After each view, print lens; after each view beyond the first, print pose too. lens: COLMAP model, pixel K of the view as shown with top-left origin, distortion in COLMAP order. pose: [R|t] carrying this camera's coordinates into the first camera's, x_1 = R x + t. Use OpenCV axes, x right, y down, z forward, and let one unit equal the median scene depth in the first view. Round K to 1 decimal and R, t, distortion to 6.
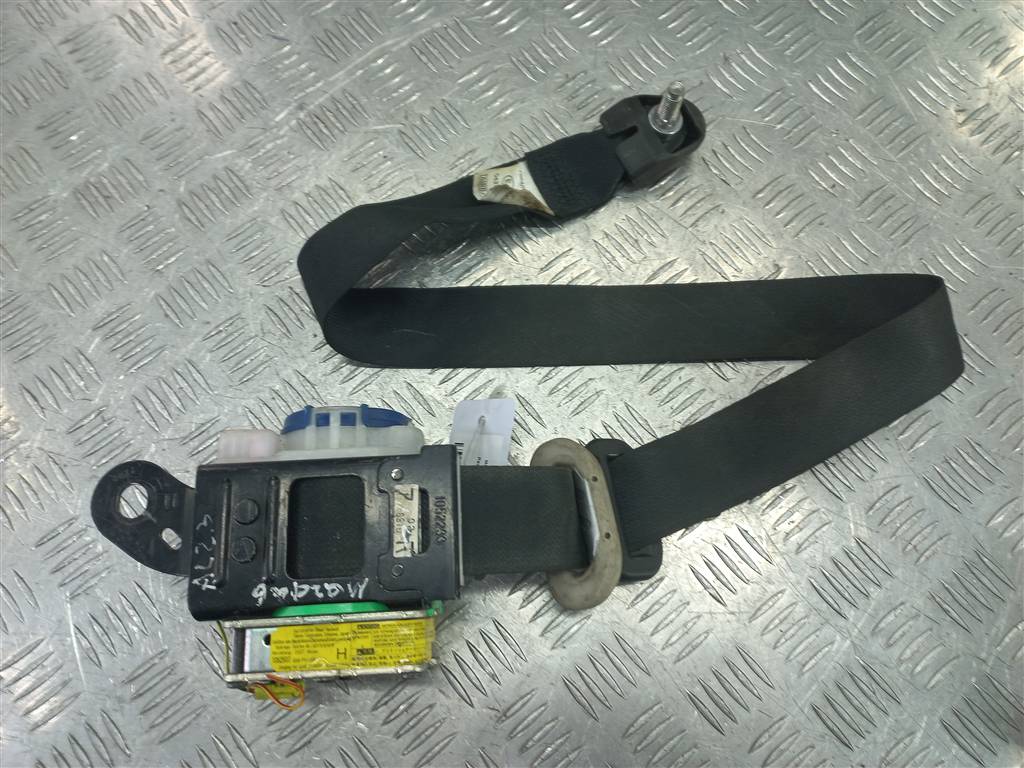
lens RADIAL K [[739.6, 0, 509.1], [0, 739.6, 386.0], [0, 0, 1]] dist [0.015578, -0.015744]
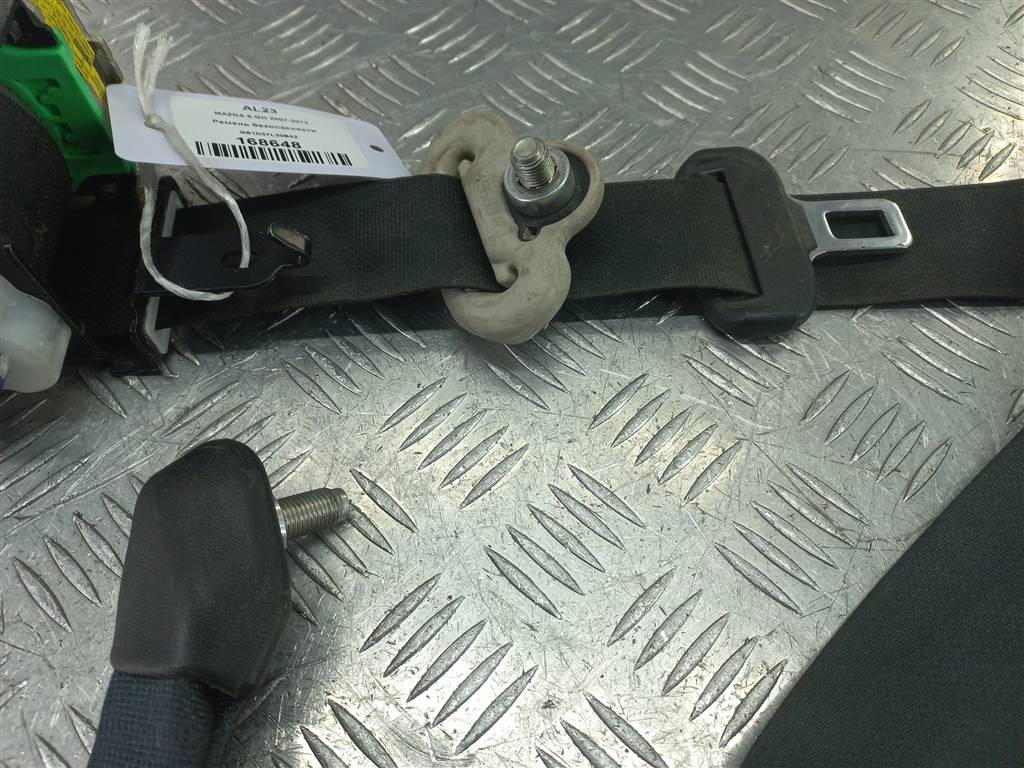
lens RADIAL K [[739.6, 0, 511.4], [0, 739.6, 384.3], [0, 0, 1]] dist [0.015578, -0.015744]
pose [[0.992793, -0.107423, 0.053131, -0.039916], [0.117893, 0.955078, -0.271894, -0.053565], [-0.021536, 0.276198, 0.960859, 0.547604]]
